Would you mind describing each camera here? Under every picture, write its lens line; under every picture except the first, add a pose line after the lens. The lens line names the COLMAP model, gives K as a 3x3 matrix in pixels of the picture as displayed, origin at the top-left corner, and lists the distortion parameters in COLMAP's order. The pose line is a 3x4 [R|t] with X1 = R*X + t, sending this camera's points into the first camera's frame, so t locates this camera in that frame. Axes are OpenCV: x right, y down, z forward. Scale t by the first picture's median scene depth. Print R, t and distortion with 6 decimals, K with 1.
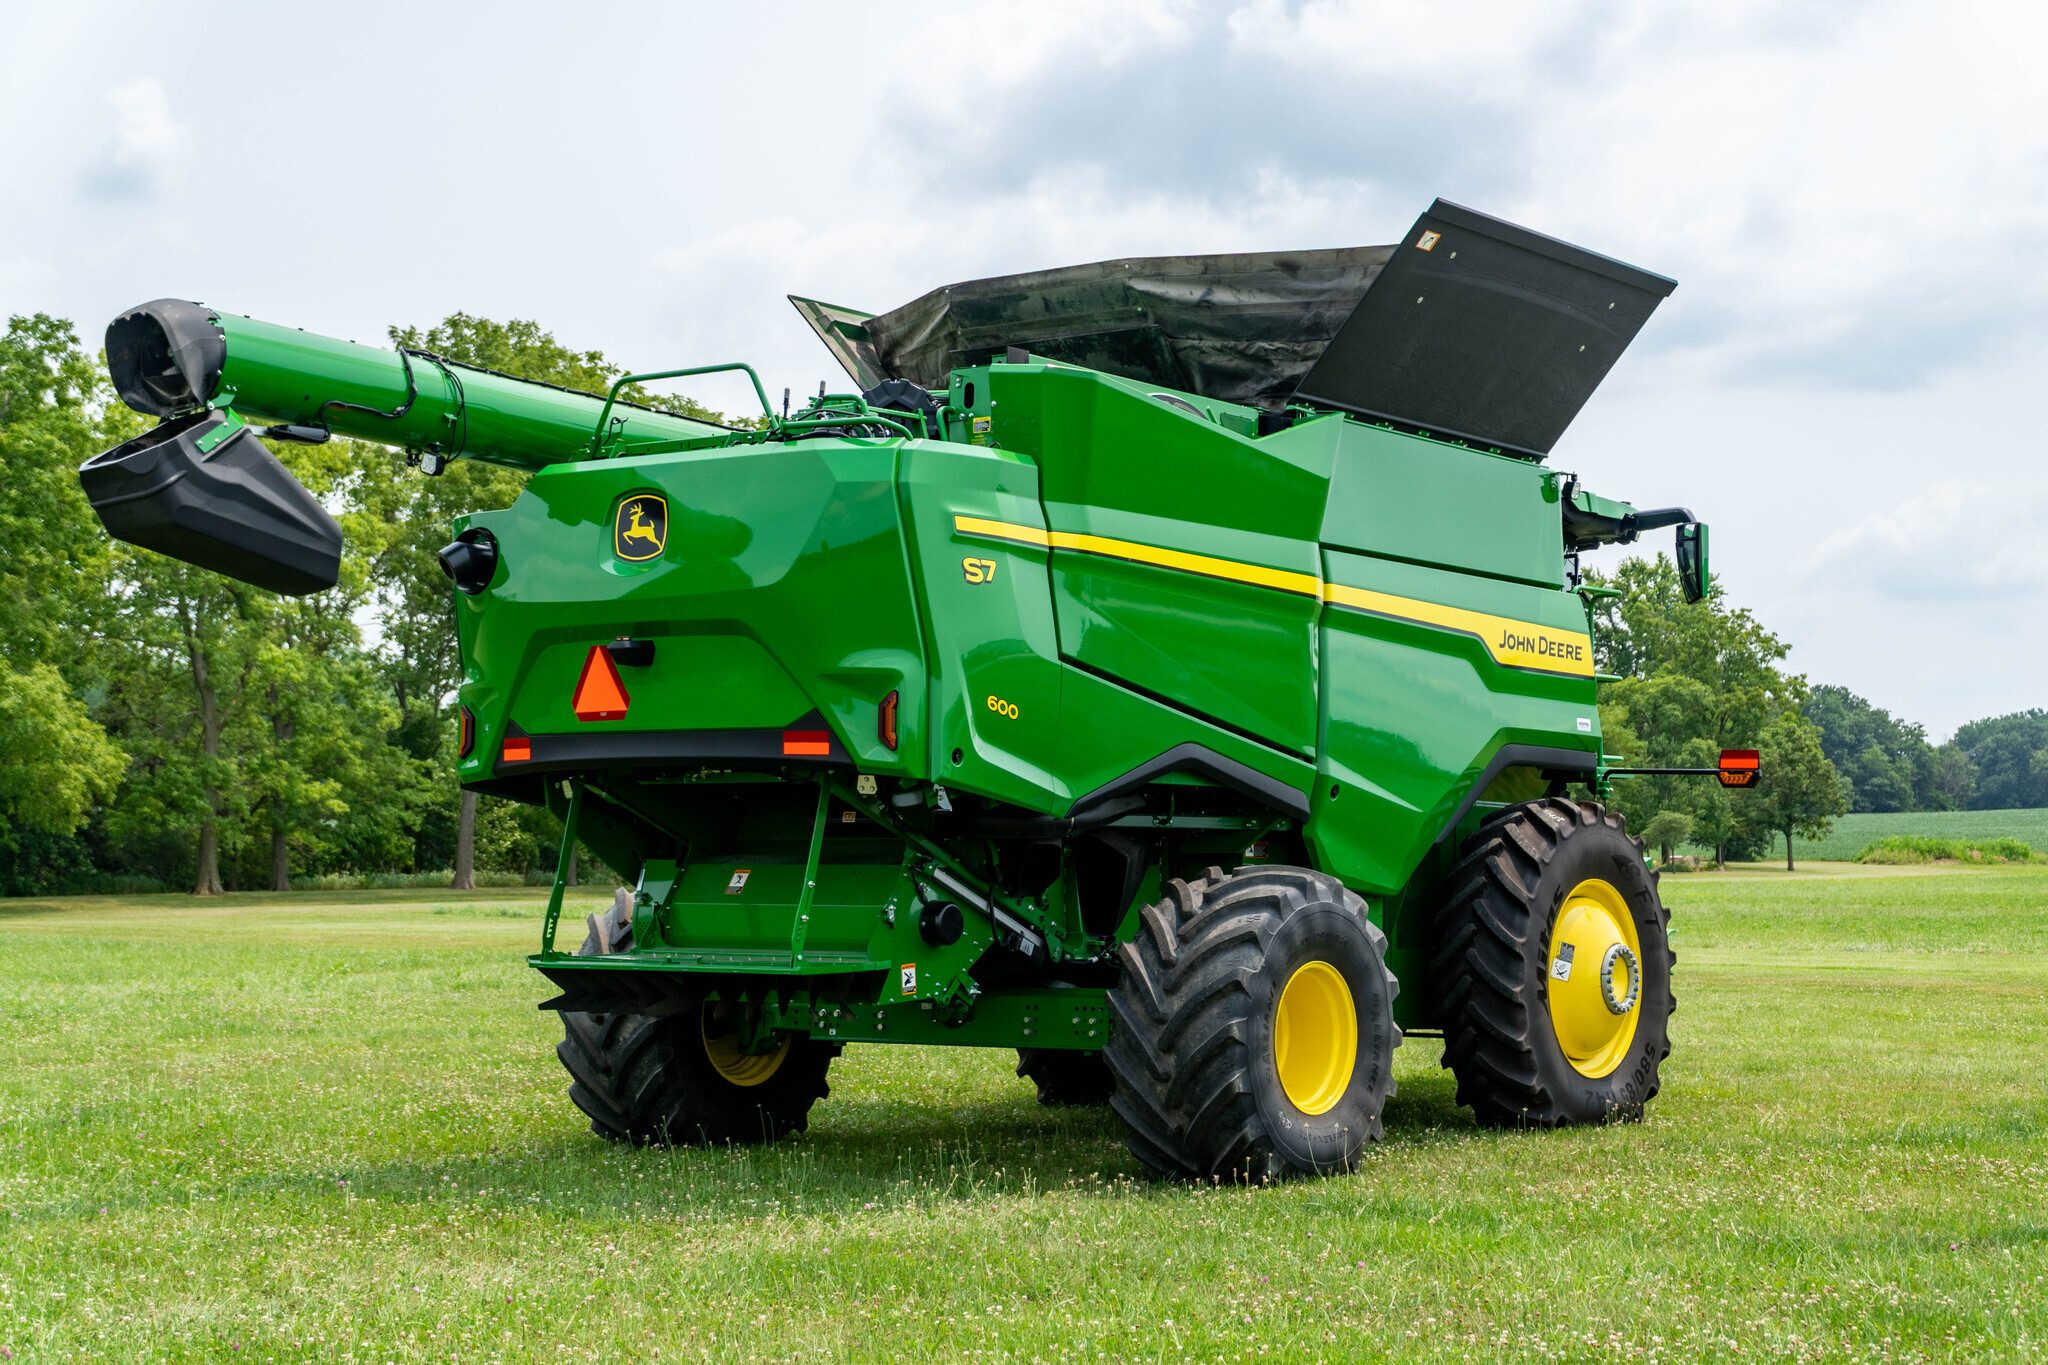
lens RADIAL K [[3140.3, 0, 1028.3], [0, 3140.3, 710.0], [0, 0, 1]] dist [0.117319, 0.000857]
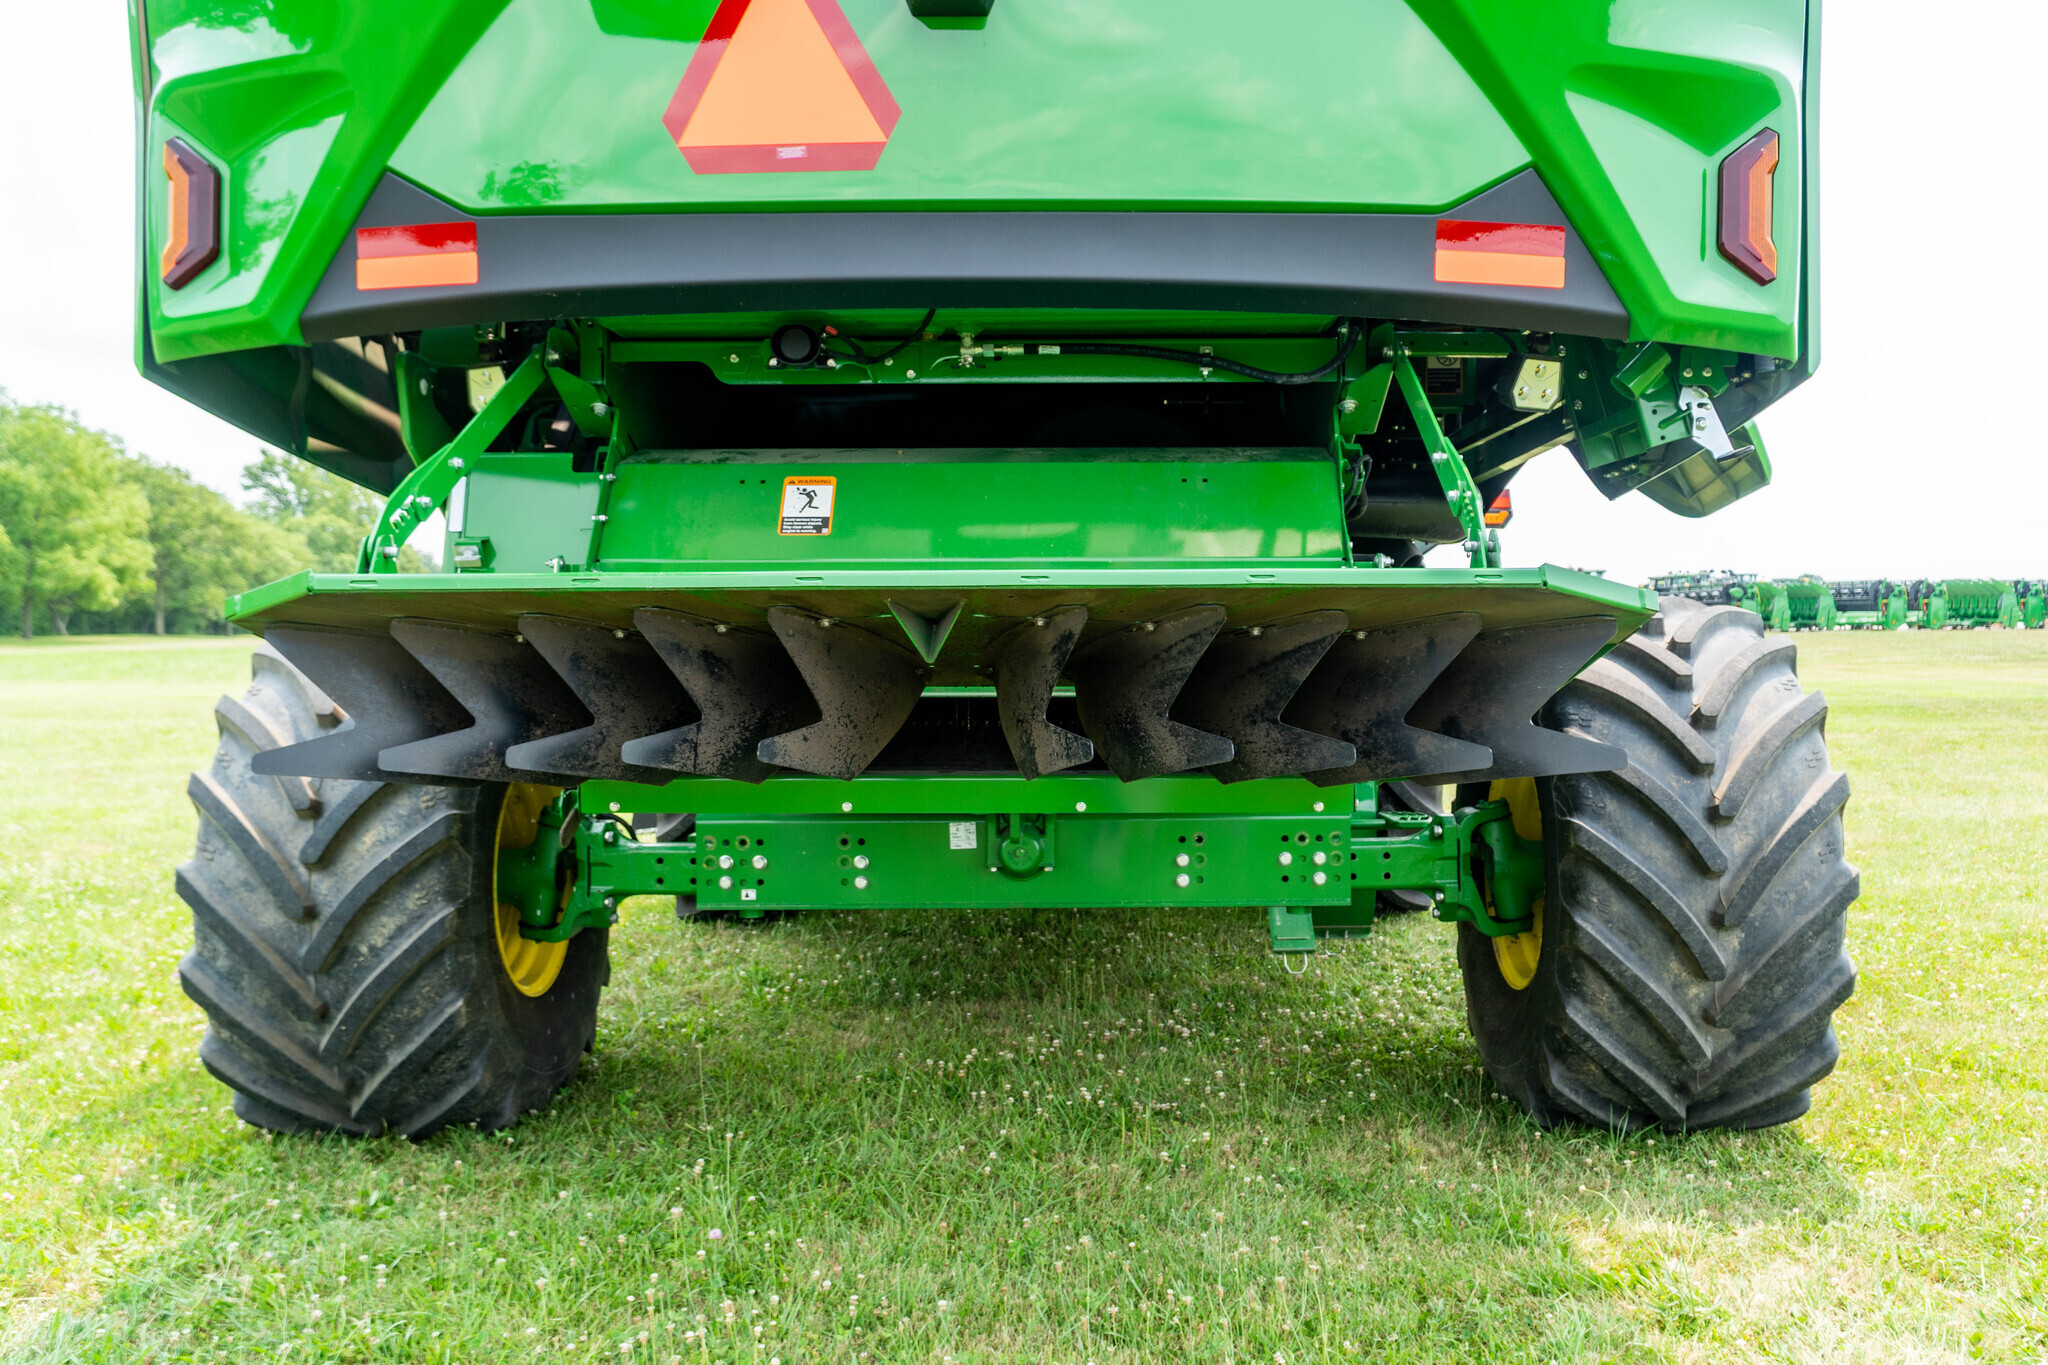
lens RADIAL K [[1733.1, 0, 1069.8], [0, 1733.1, 678.7], [0, 0, 1]] dist [-0.011202, -0.000448]
pose [[0.810171, -0.022380, 0.585766, -0.206746], [-0.022678, 0.997326, 0.069470, 0.042429], [-0.585754, -0.069566, 0.807498, 0.751153]]
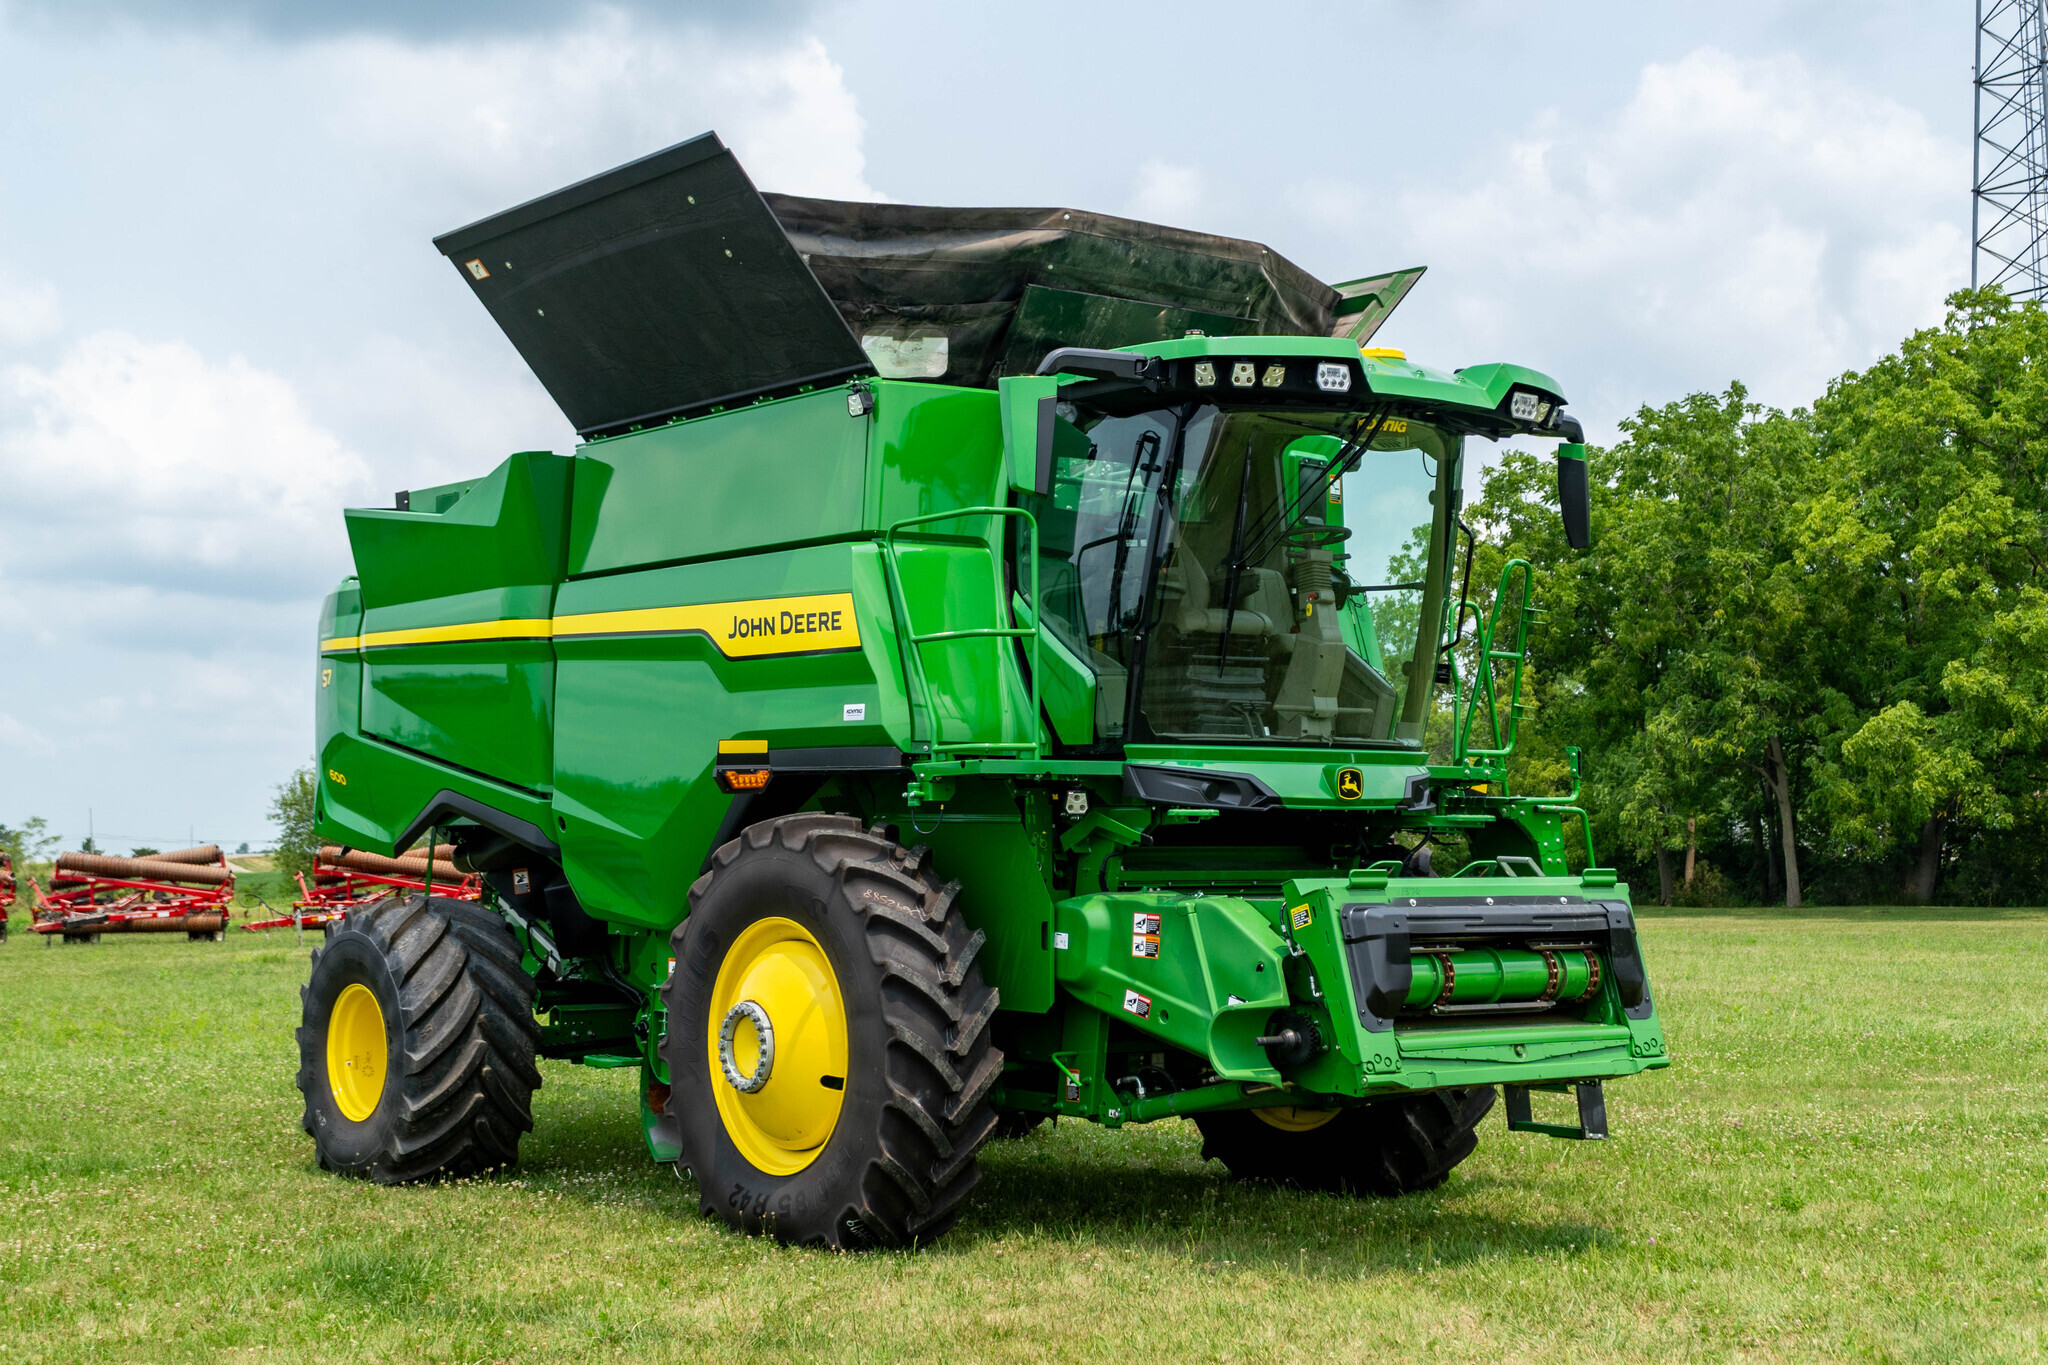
lens RADIAL K [[2755.6, 0, 972.9], [0, 2755.6, 691.5], [0, 0, 1]] dist [0.068986, 0.013880]
pose [[-0.270686, -0.058830, -0.960868, 0.929059], [0.054953, 0.995559, -0.076435, 0.059789], [0.961098, -0.073492, -0.266251, 1.394219]]
